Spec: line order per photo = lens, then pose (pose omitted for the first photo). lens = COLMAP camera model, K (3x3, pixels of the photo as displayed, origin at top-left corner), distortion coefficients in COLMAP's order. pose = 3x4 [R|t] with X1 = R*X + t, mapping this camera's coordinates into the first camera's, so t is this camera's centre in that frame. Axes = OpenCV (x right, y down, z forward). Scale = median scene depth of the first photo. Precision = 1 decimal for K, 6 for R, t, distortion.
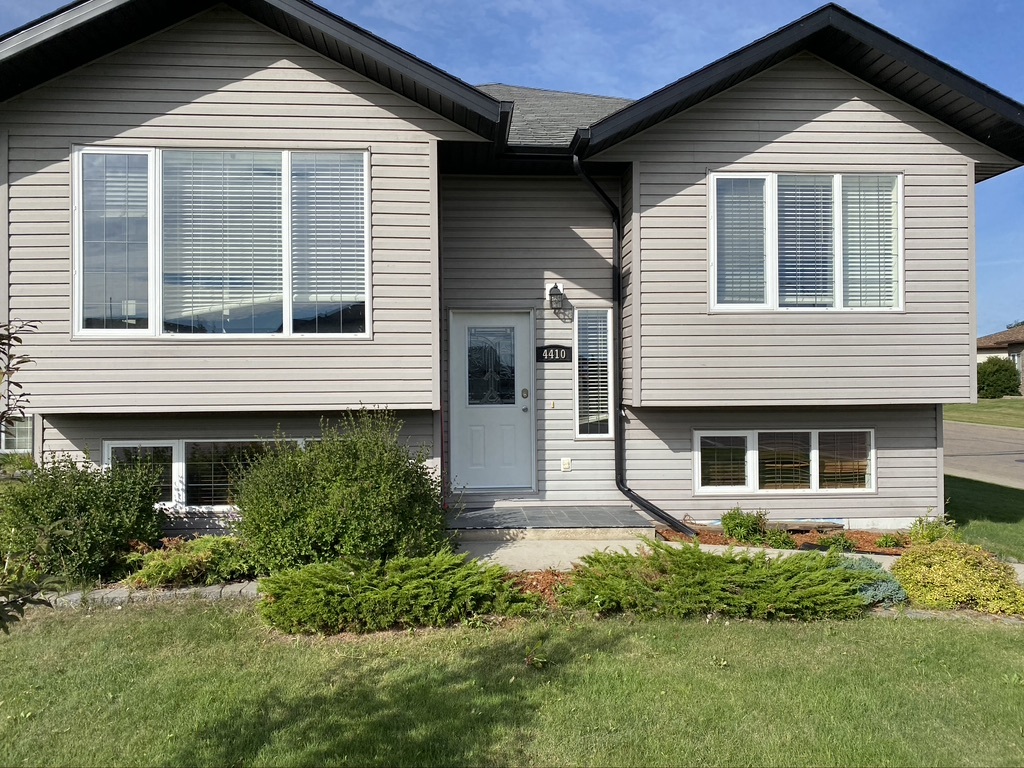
lens RADIAL K [[782.6, 0, 512.0], [0, 782.6, 384.0], [0, 0, 1]] dist [0.044055, 0.002615]
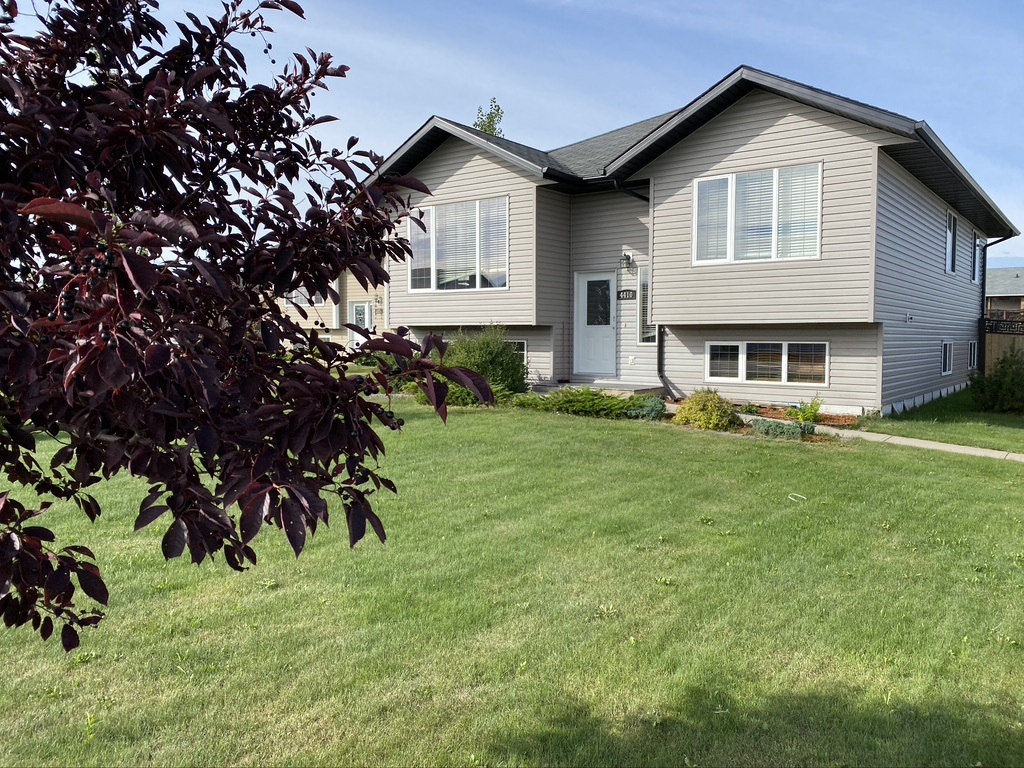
lens RADIAL K [[782.6, 0, 512.0], [0, 782.6, 384.0], [0, 0, 1]] dist [0.044055, 0.002615]
pose [[0.765678, 0.044420, -0.641688, 0.959828], [-0.002133, 0.997782, 0.066525, 0.041559], [0.643220, -0.049568, 0.764075, -0.461234]]
